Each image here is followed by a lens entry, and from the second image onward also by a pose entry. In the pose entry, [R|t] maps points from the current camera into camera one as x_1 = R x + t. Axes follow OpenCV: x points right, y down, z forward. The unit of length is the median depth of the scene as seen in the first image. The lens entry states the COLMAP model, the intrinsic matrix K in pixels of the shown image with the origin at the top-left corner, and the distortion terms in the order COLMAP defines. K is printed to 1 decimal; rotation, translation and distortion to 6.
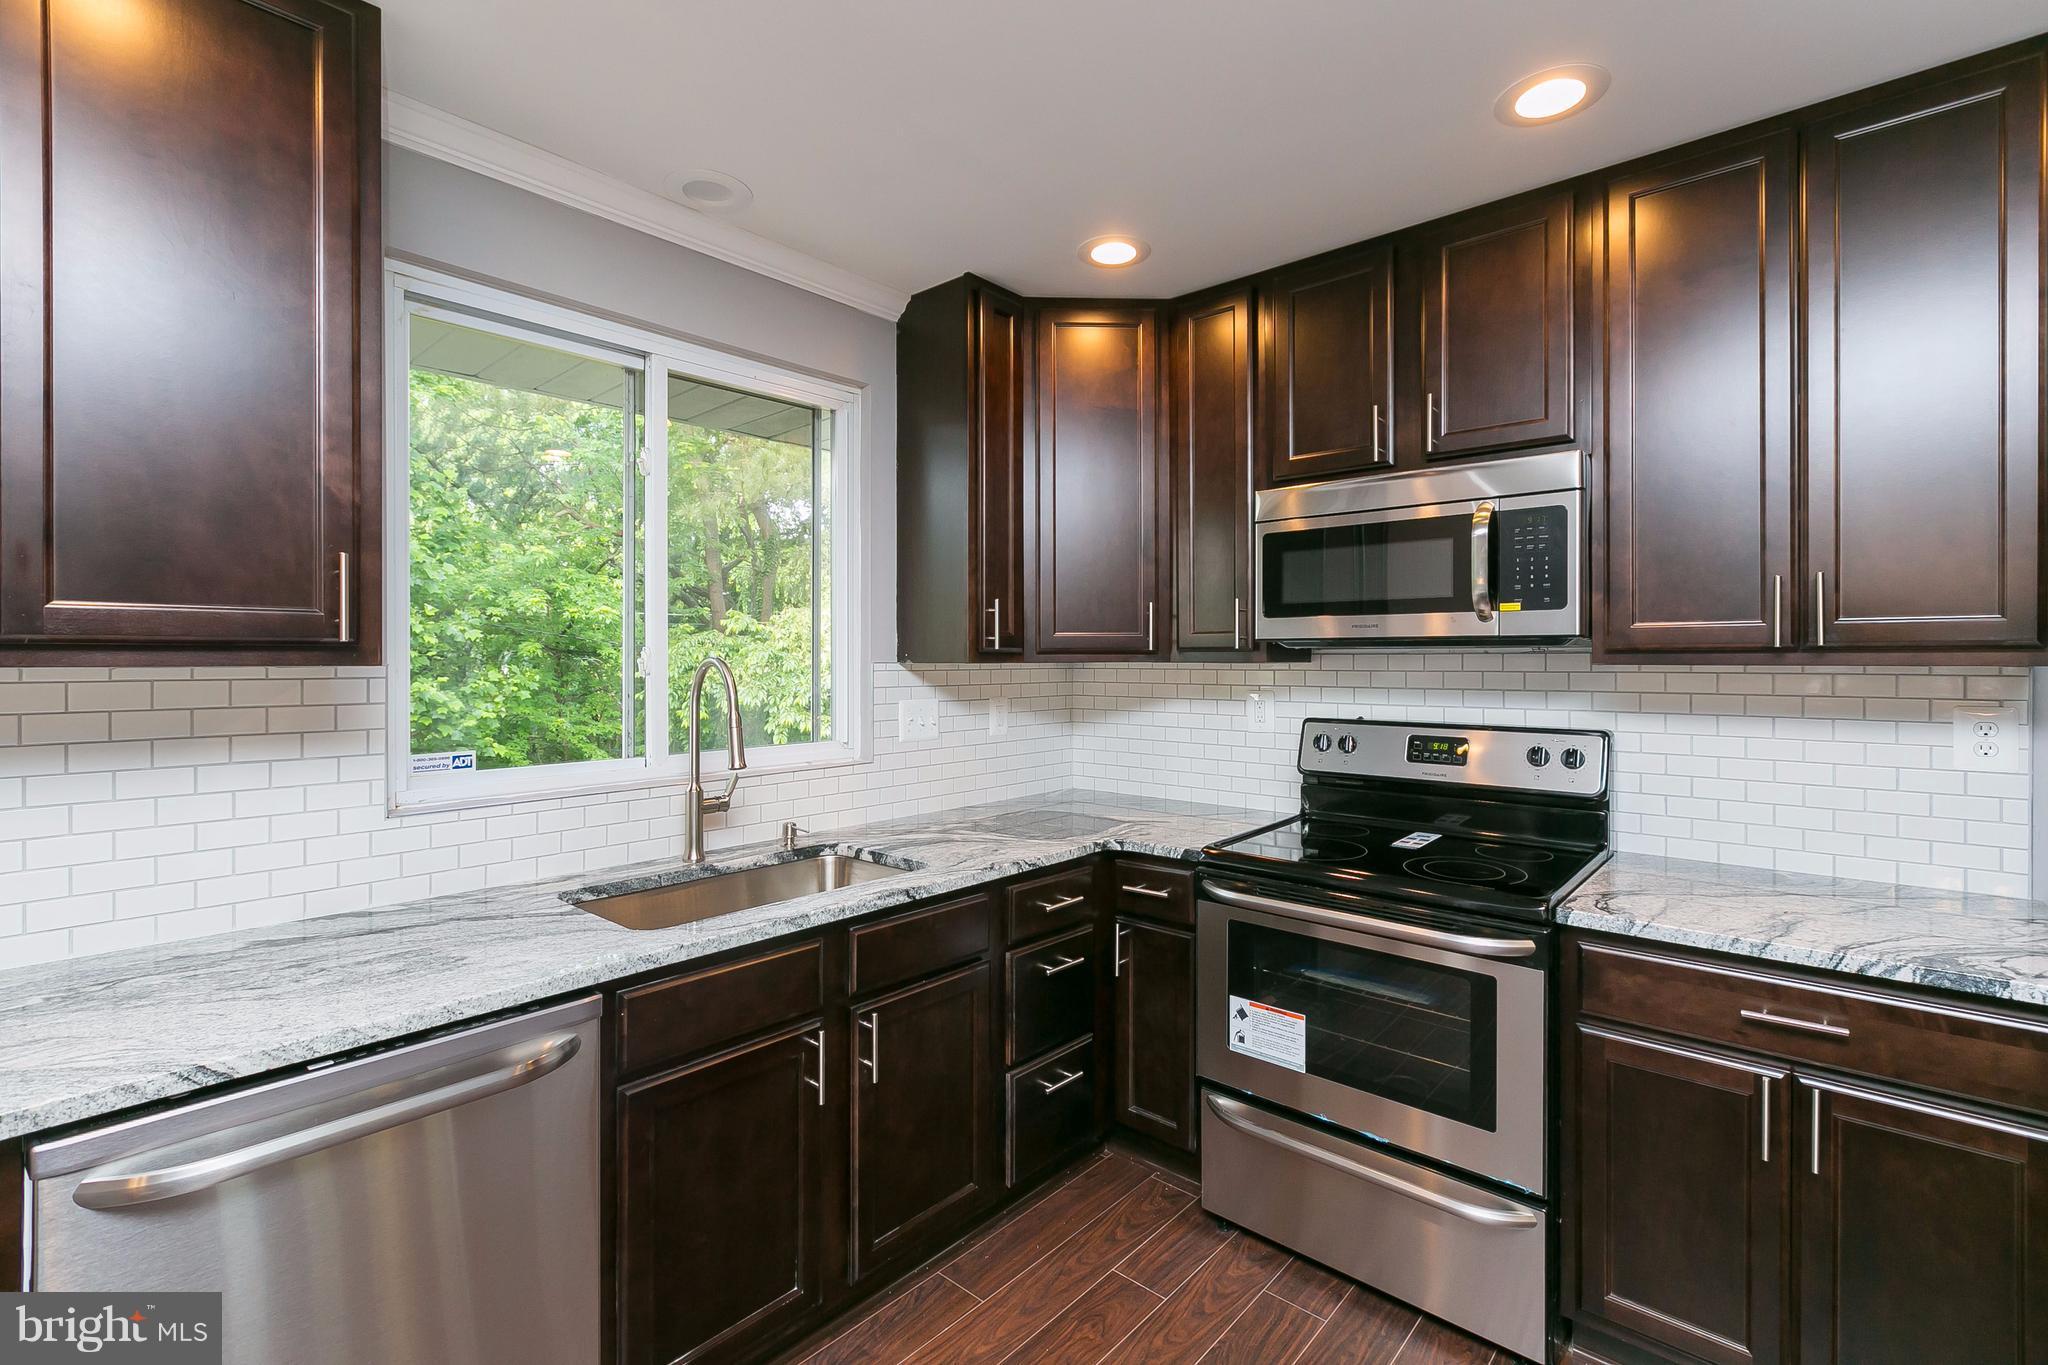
lens RADIAL K [[928.1, 0, 1037.7], [0, 928.1, 651.2], [0, 0, 1]] dist [0.004790, 0.000863]
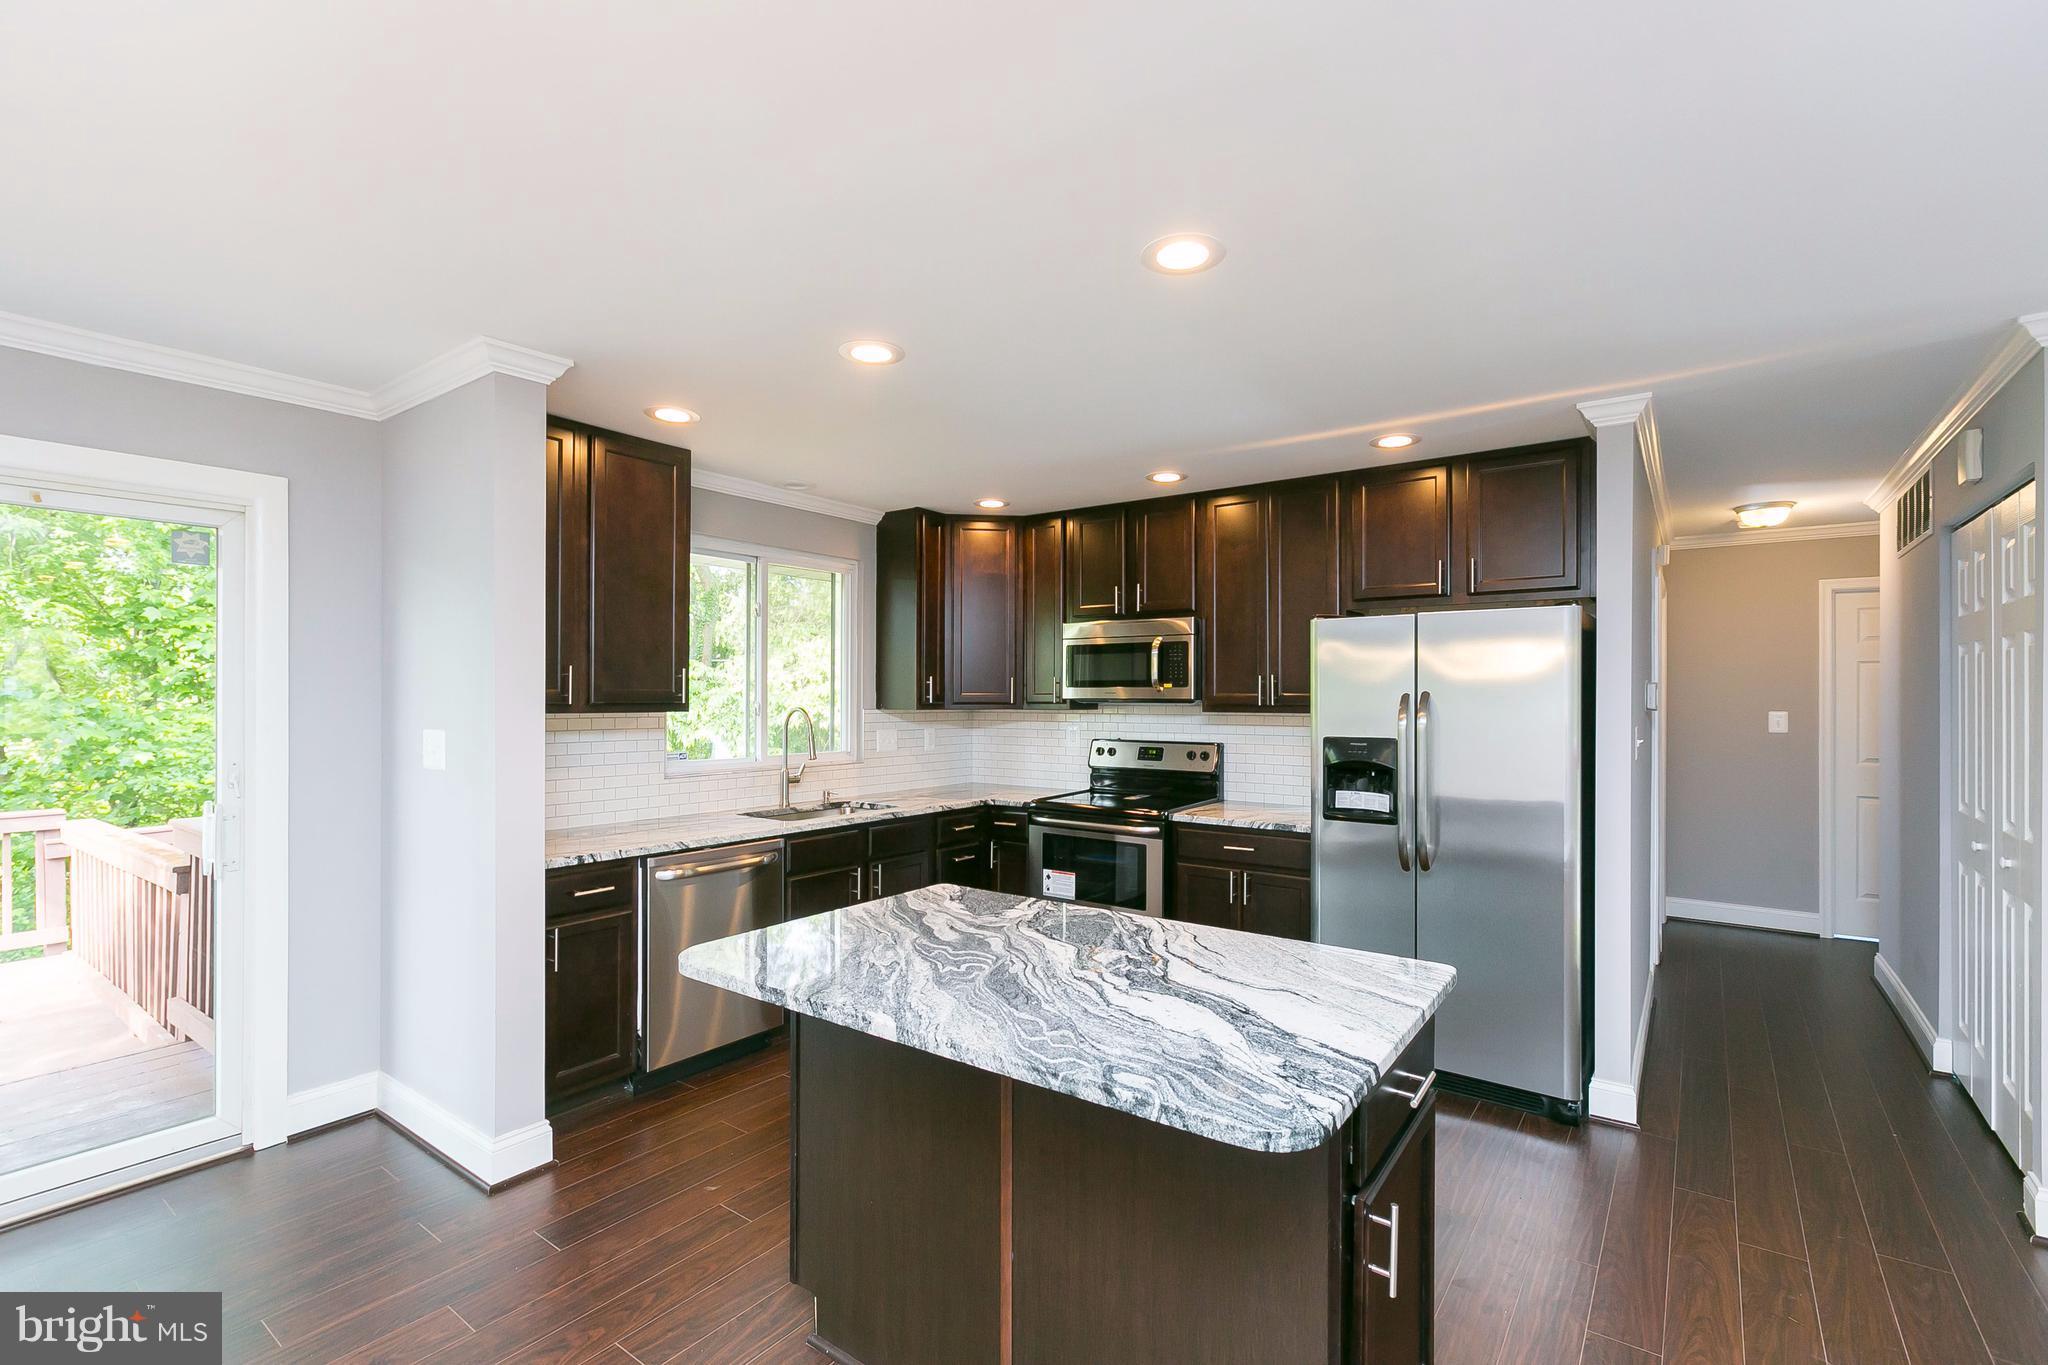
lens RADIAL K [[928.1, 0, 1028.7], [0, 928.1, 685.2], [0, 0, 1]] dist [0.004790, 0.000863]
pose [[0.996468, 0.004505, 0.083856, -0.003844], [-0.003999, 0.999973, -0.006200, -0.029302], [-0.083882, 0.005843, 0.996459, -1.003057]]
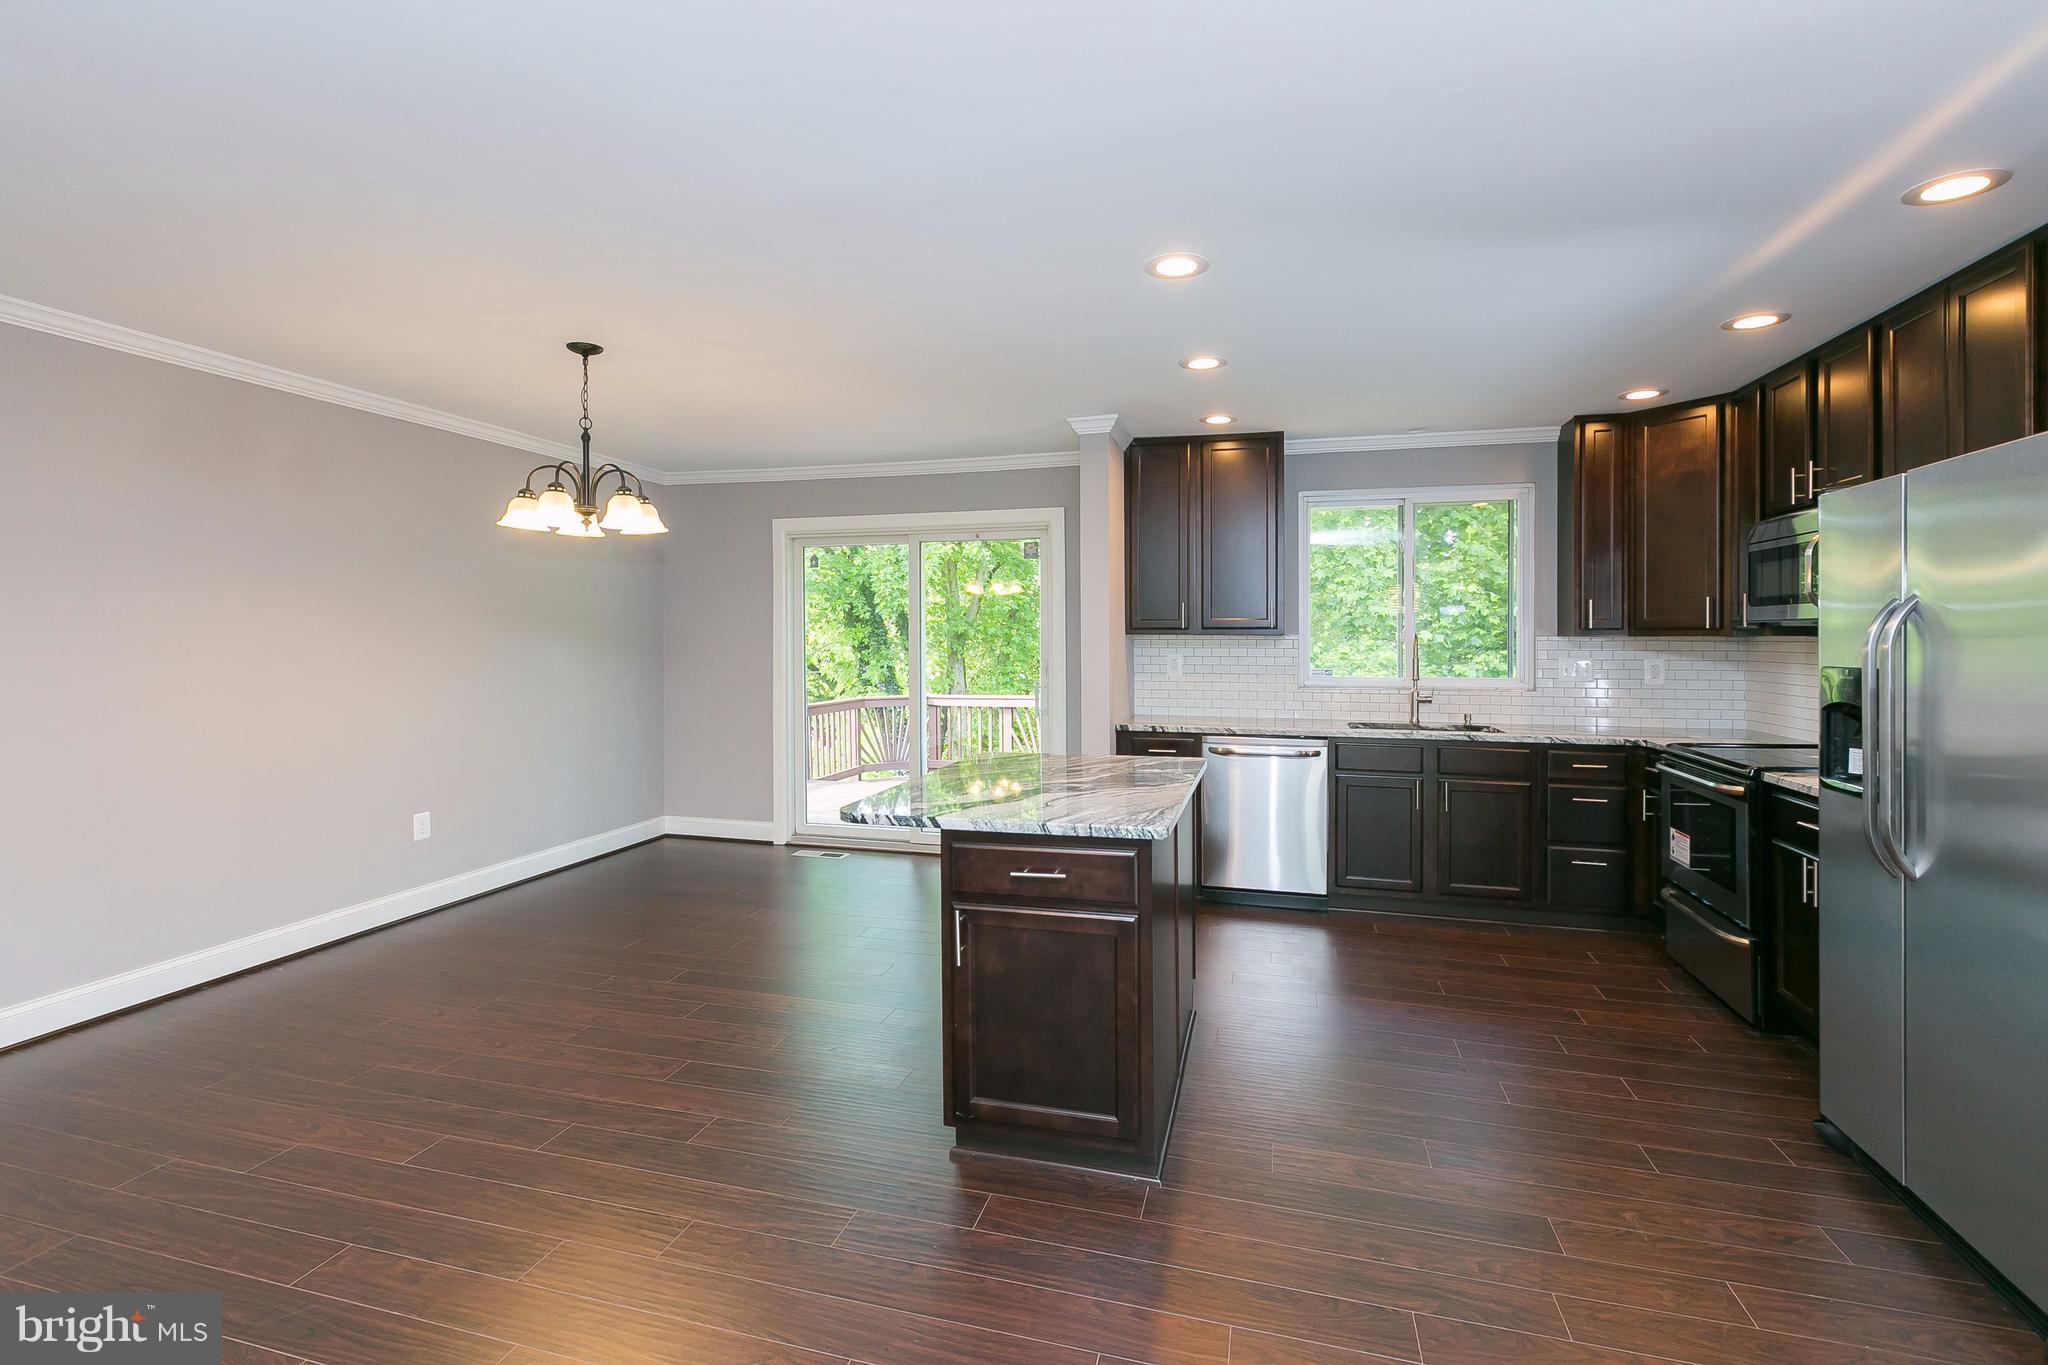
lens RADIAL K [[928.1, 0, 999.8], [0, 928.1, 643.5], [0, 0, 1]] dist [0.004790, 0.000863]
pose [[0.423015, 0.009447, -0.906073, 1.150543], [0.004643, 0.999910, 0.012593, -0.000701], [0.906111, -0.009534, 0.422933, -0.803685]]
